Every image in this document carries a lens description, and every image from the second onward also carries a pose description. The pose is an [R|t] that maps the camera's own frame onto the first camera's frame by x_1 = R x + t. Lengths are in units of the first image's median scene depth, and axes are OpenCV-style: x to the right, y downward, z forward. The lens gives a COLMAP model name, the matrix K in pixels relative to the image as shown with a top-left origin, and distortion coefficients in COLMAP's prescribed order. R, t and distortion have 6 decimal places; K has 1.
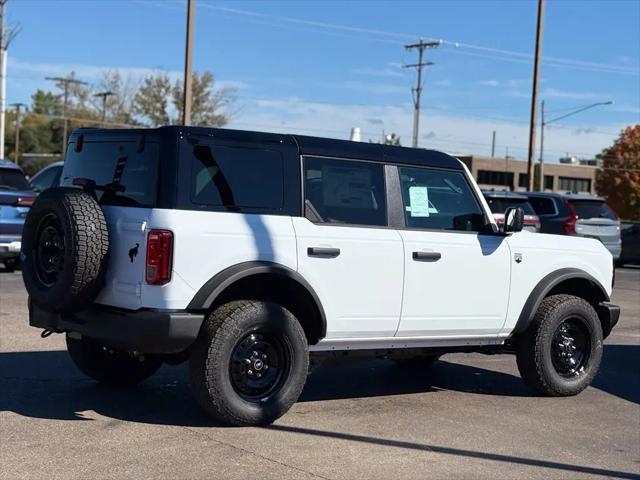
lens RADIAL K [[1314.9, 0, 320.0], [0, 1314.9, 240.0], [0, 0, 1]] dist [0.130055, 0.201419]
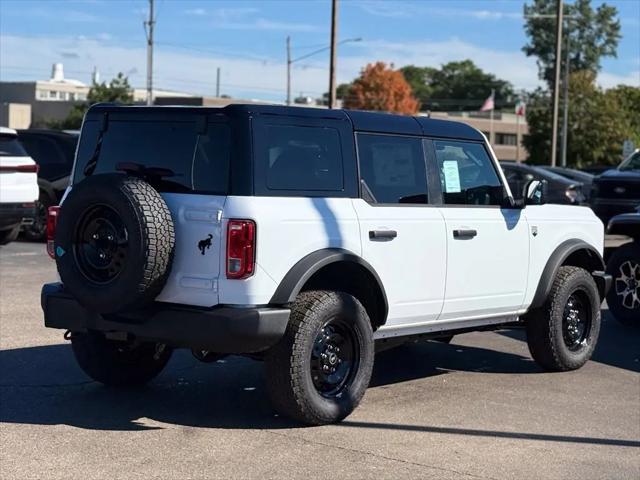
lens RADIAL K [[1479.0, 0, 320.0], [0, 1479.0, 240.0], [0, 0, 1]] dist [0.159333, -0.385418]
pose [[0.969506, -0.034765, 0.242590, -0.298240], [0.025435, 0.998815, 0.041489, -0.032448], [-0.243745, -0.034054, 0.969241, -0.014677]]
